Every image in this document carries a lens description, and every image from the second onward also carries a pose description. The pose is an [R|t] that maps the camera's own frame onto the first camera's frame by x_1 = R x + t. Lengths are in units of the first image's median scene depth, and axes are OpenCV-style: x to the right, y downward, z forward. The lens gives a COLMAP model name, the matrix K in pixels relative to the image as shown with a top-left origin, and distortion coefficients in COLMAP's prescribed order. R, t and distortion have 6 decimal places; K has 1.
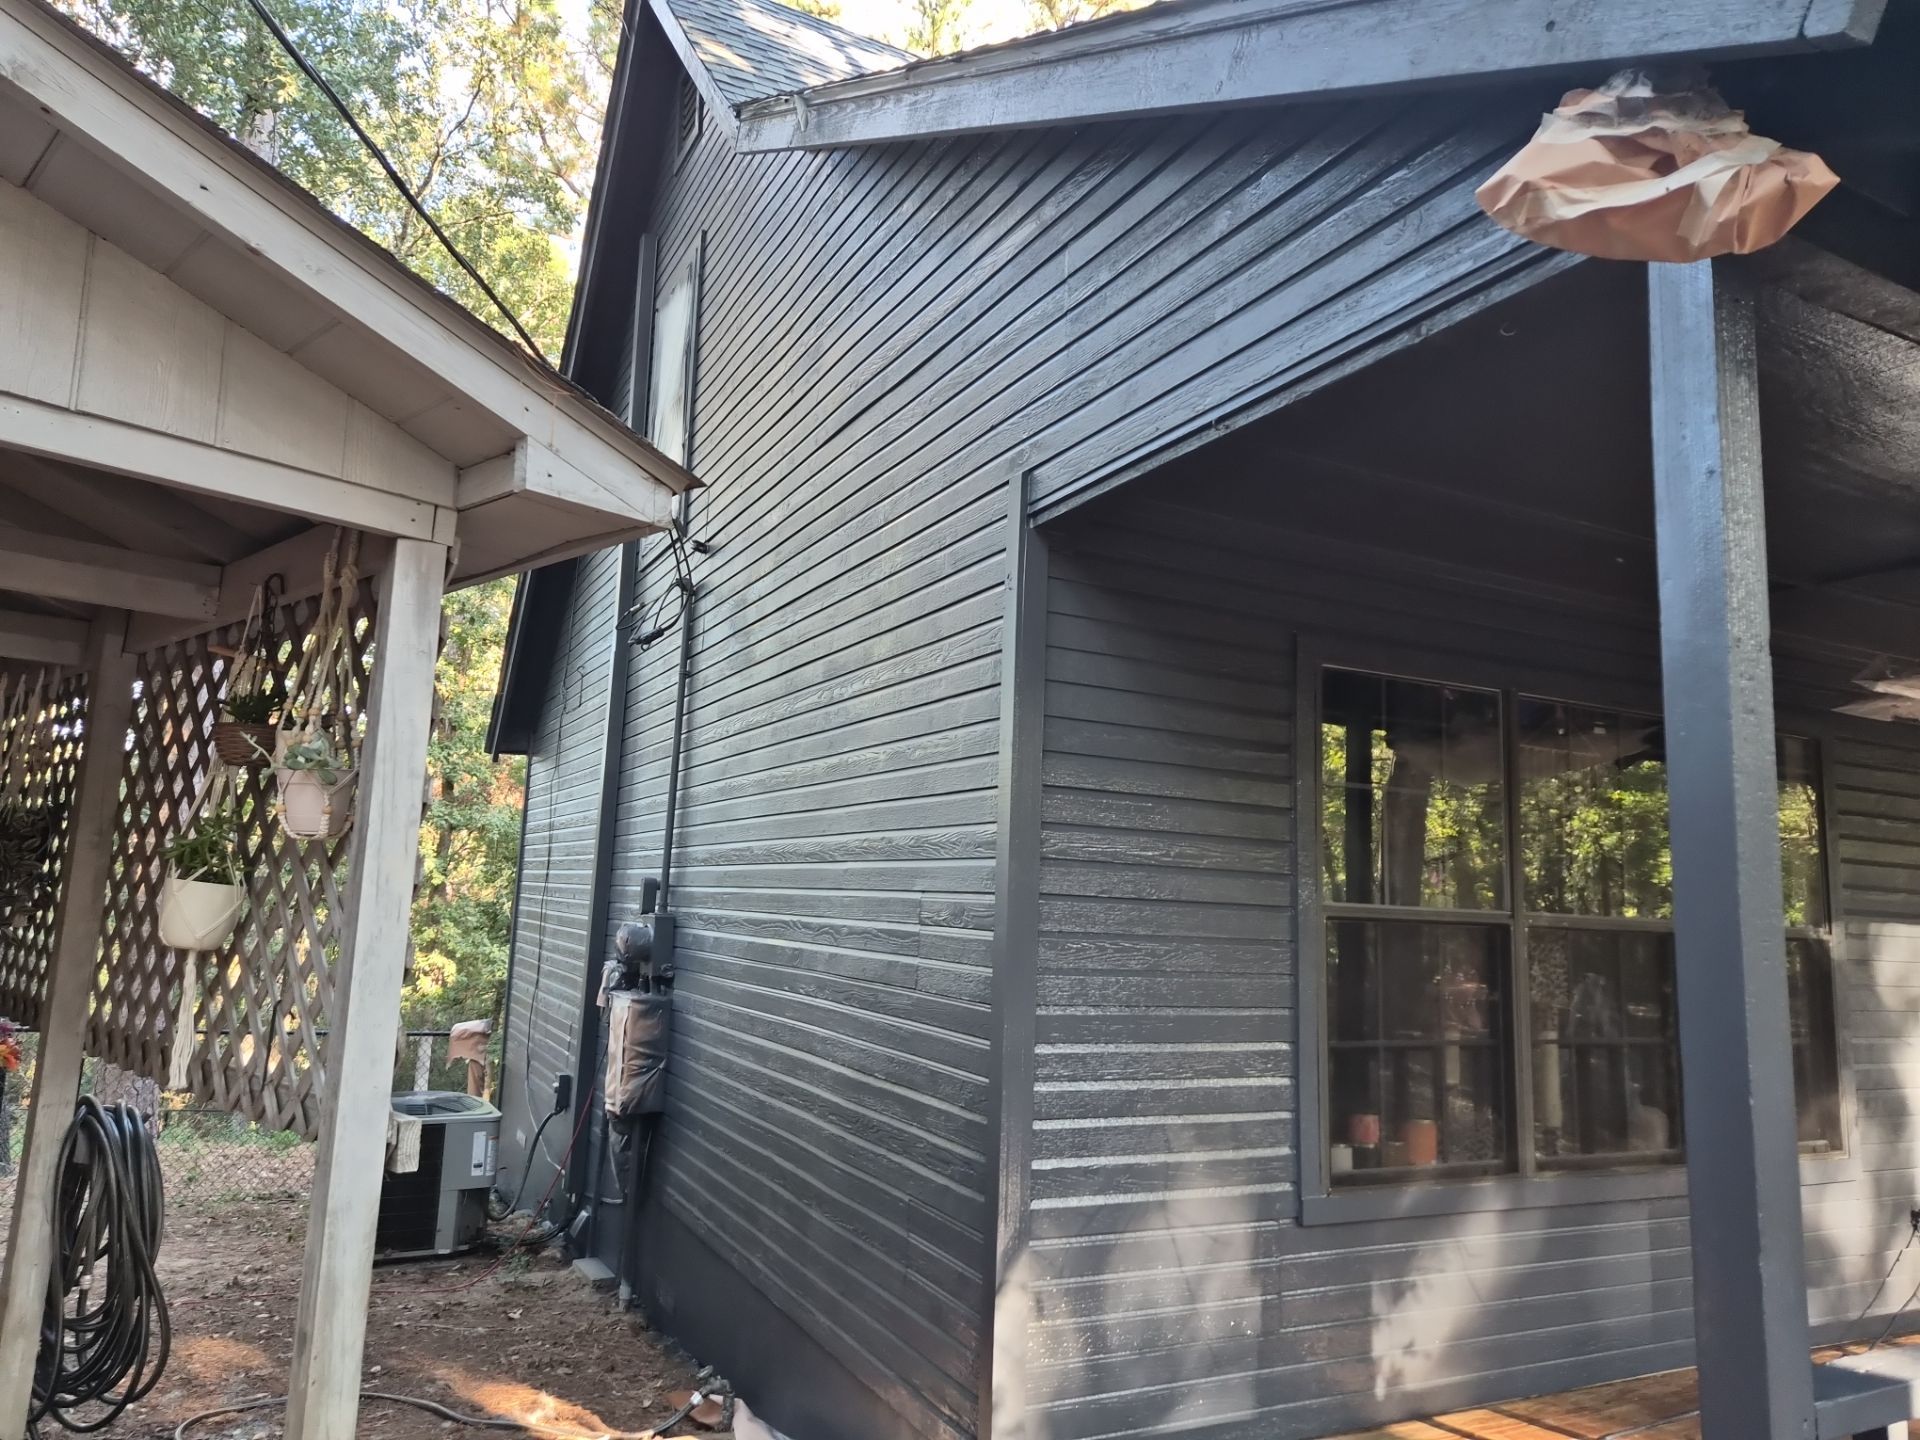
lens RADIAL K [[1289.3, 0, 958.5], [0, 1289.3, 713.9], [0, 0, 1]] dist [0.070360, -0.054510]
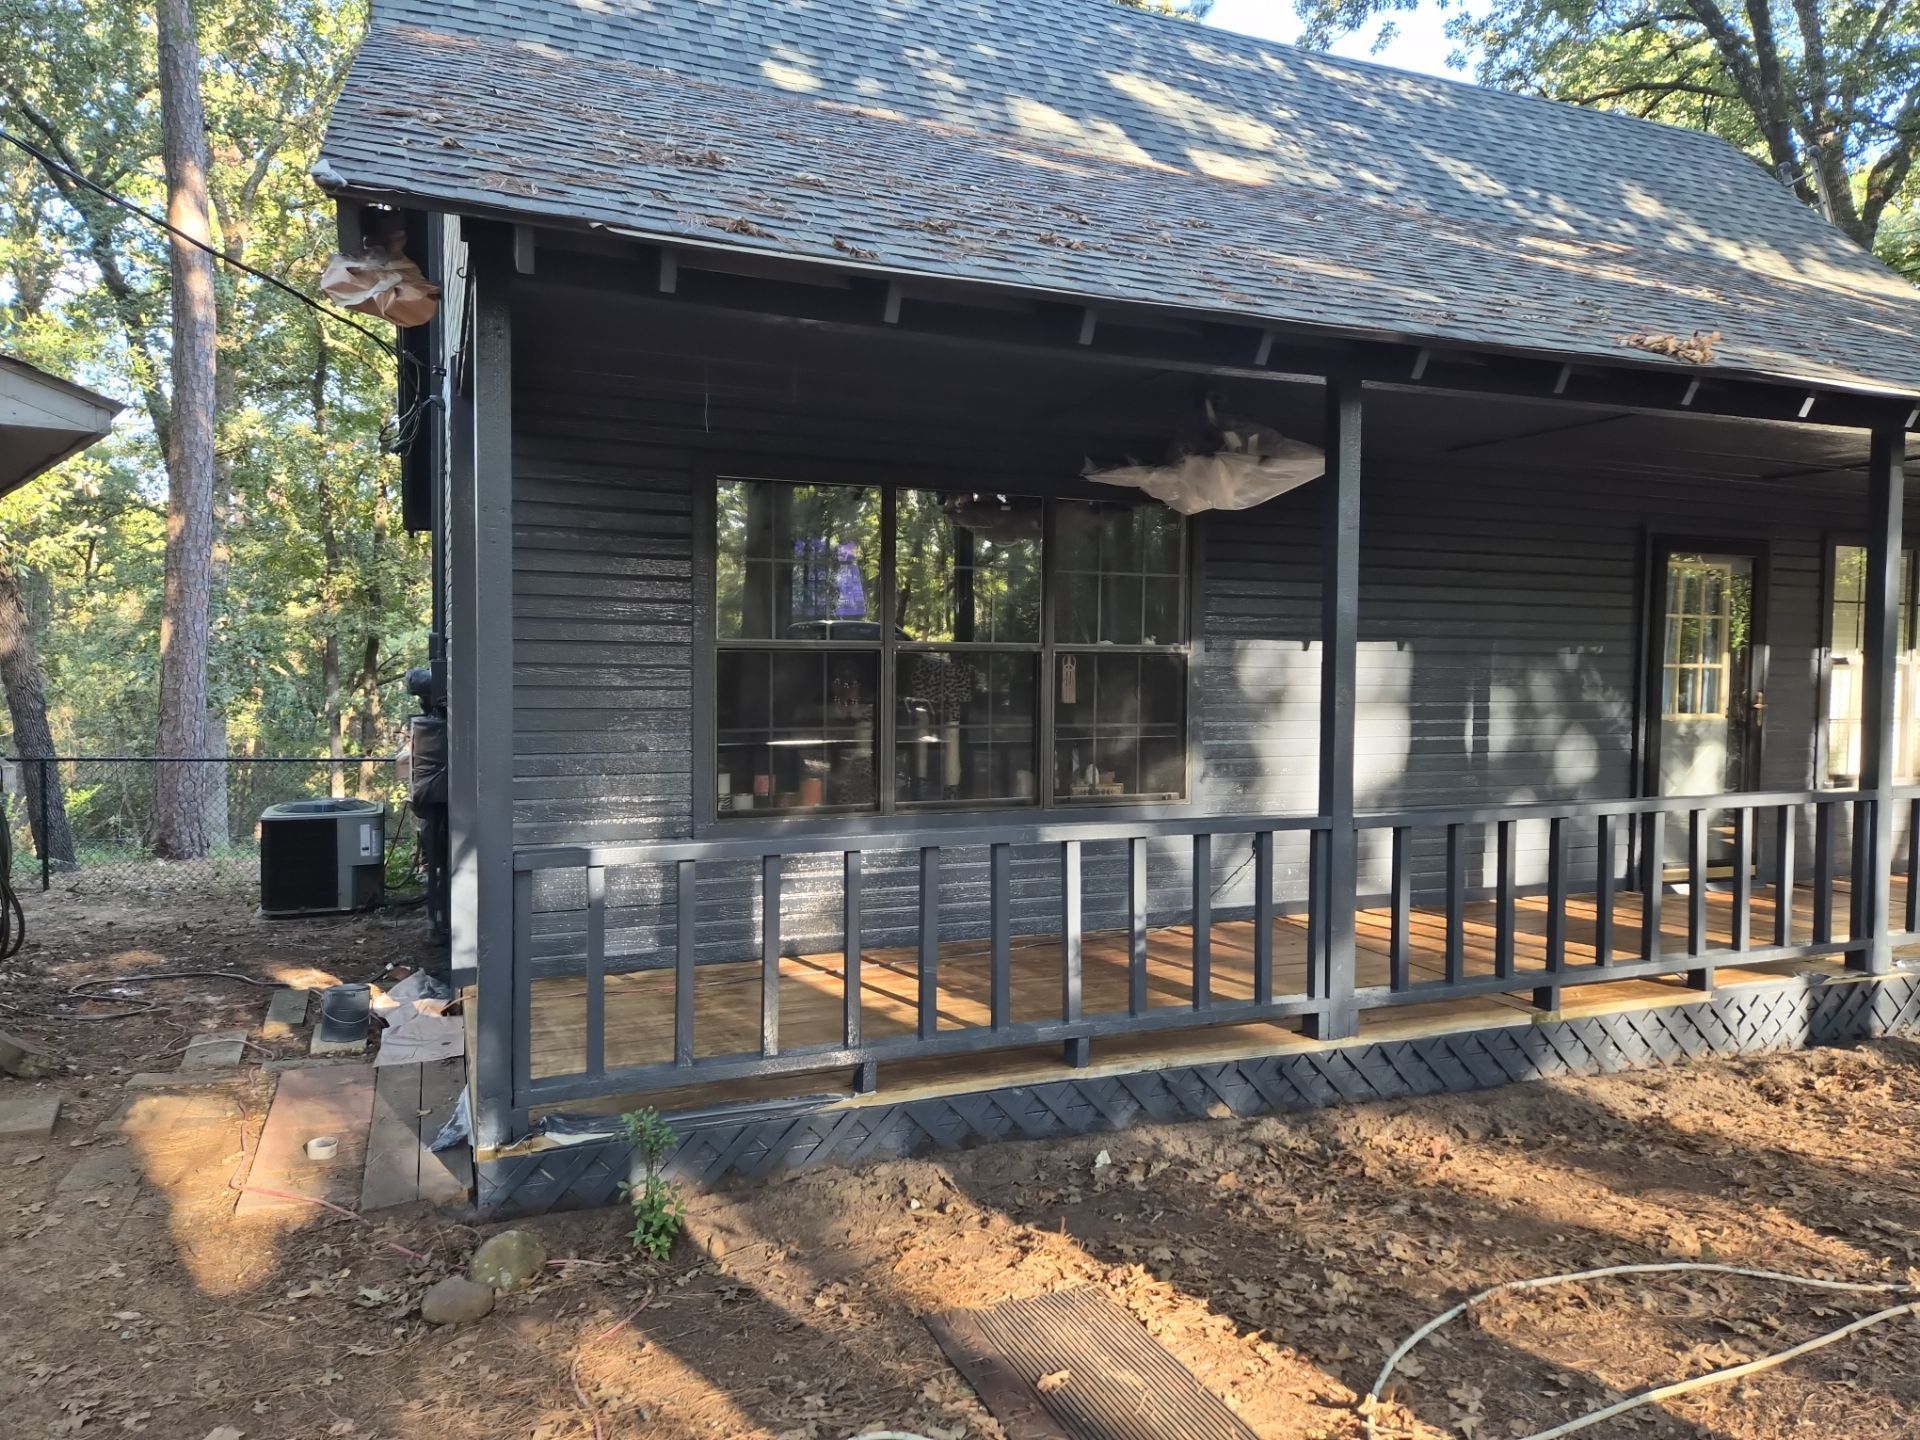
lens RADIAL K [[1289.3, 0, 969.6], [0, 1289.3, 721.4], [0, 0, 1]] dist [0.070360, -0.054510]
pose [[0.996860, -0.023460, -0.075633, 0.538031], [0.038114, 0.979344, 0.198575, -0.036929], [0.069412, -0.200834, 0.977163, -0.363038]]
